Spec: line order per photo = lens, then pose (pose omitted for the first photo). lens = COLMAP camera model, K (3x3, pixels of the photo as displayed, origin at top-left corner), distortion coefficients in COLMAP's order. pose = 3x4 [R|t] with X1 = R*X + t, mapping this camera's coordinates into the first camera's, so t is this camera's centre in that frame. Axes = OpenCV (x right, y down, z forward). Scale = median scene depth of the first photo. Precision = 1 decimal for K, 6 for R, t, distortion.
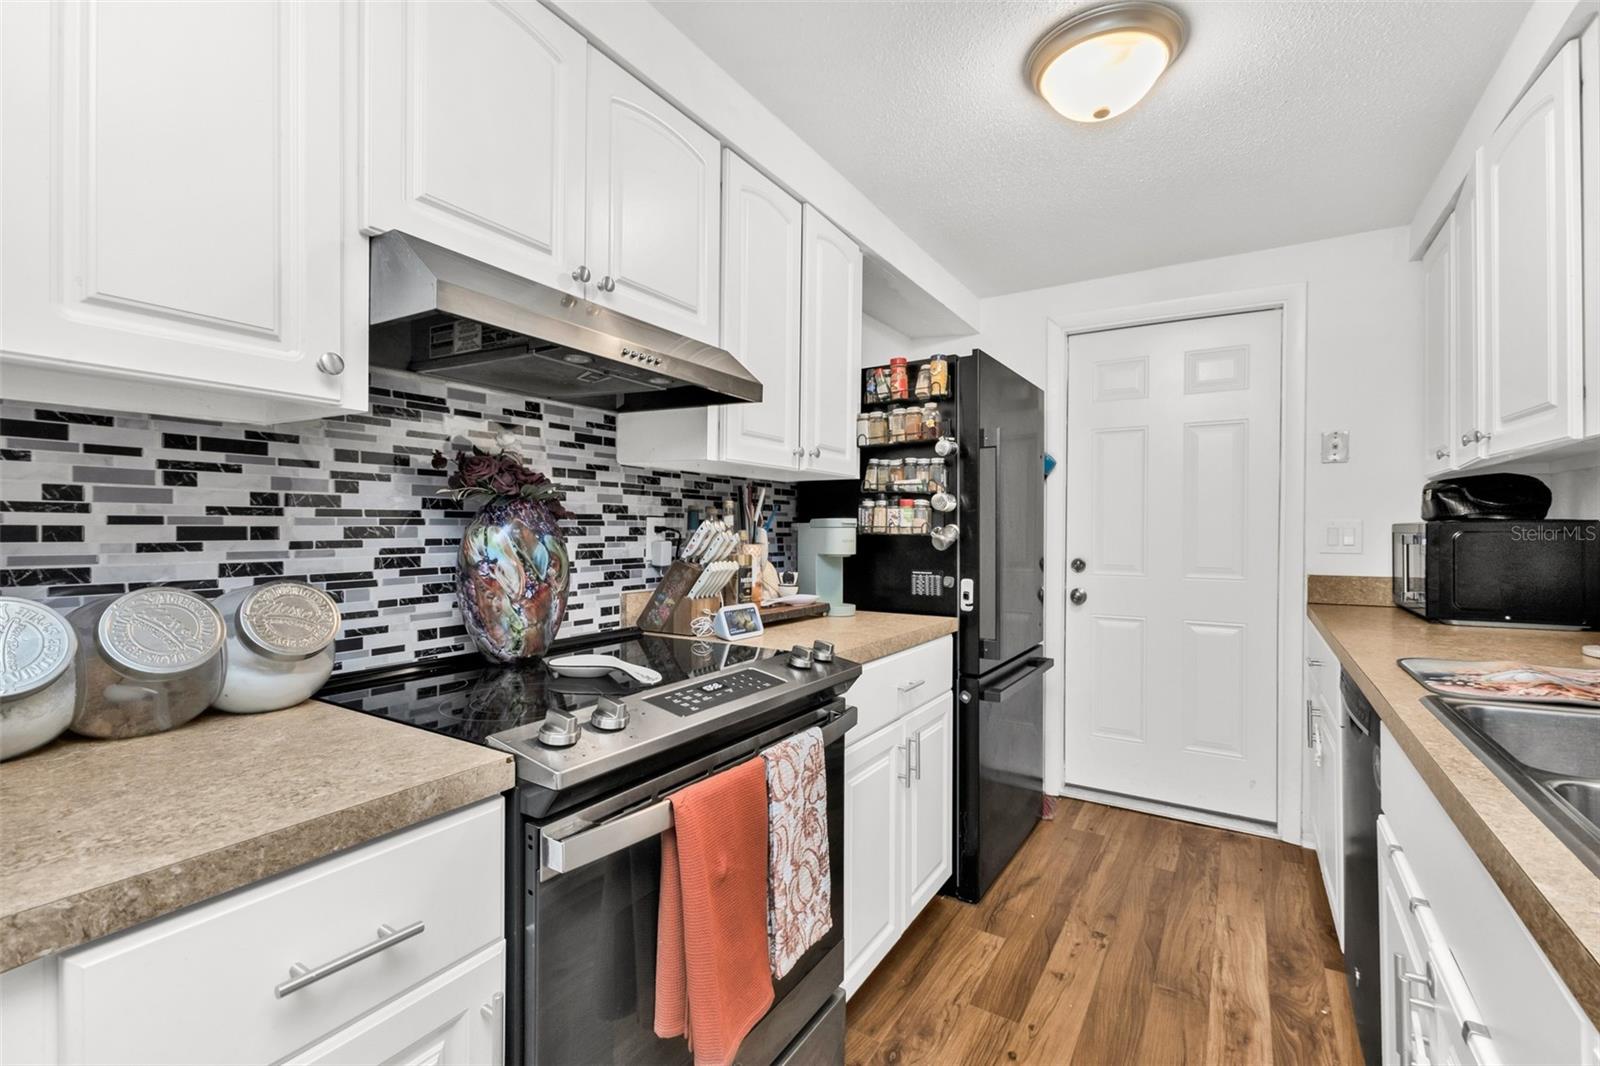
lens RADIAL K [[687.8, 0, 813.4], [0, 687.8, 527.7], [0, 0, 1]] dist [-0.002015, -0.001620]
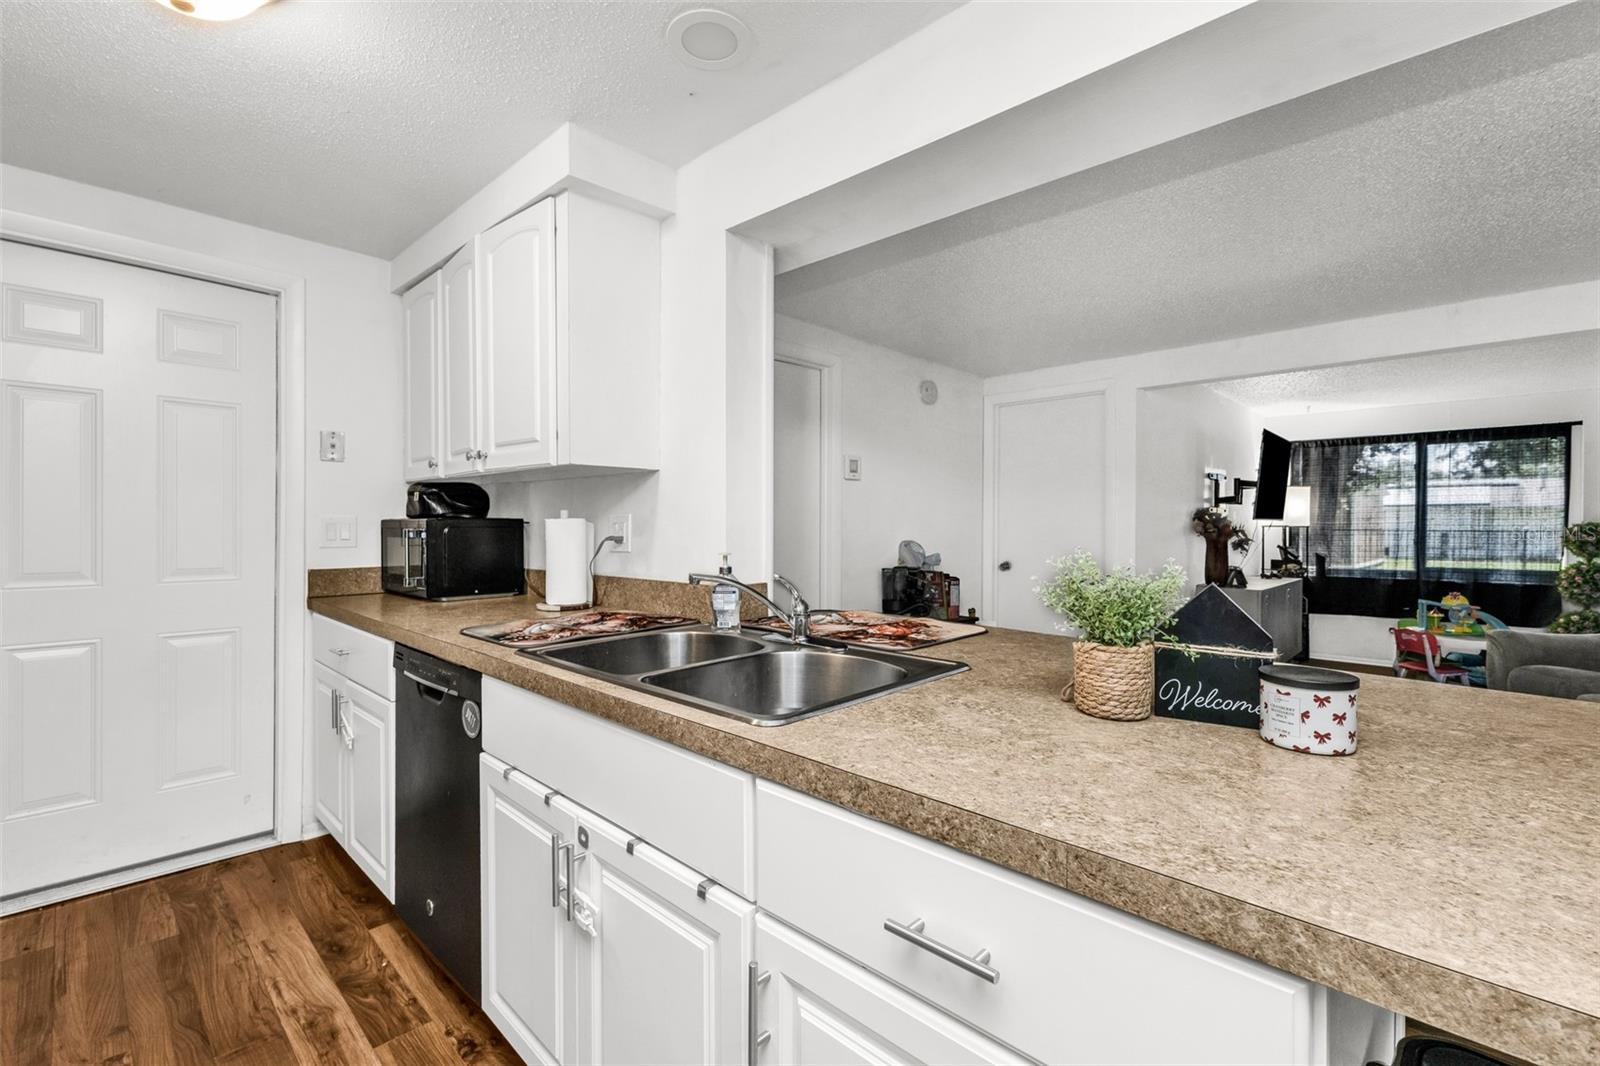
lens RADIAL K [[687.8, 0, 812.1], [0, 687.8, 530.2], [0, 0, 1]] dist [-0.002015, -0.001620]
pose [[0.188315, -0.005960, 0.982091, -0.145054], [-0.004710, 0.999965, 0.006972, -0.000361], [-0.982097, -0.005938, 0.188281, 0.087919]]
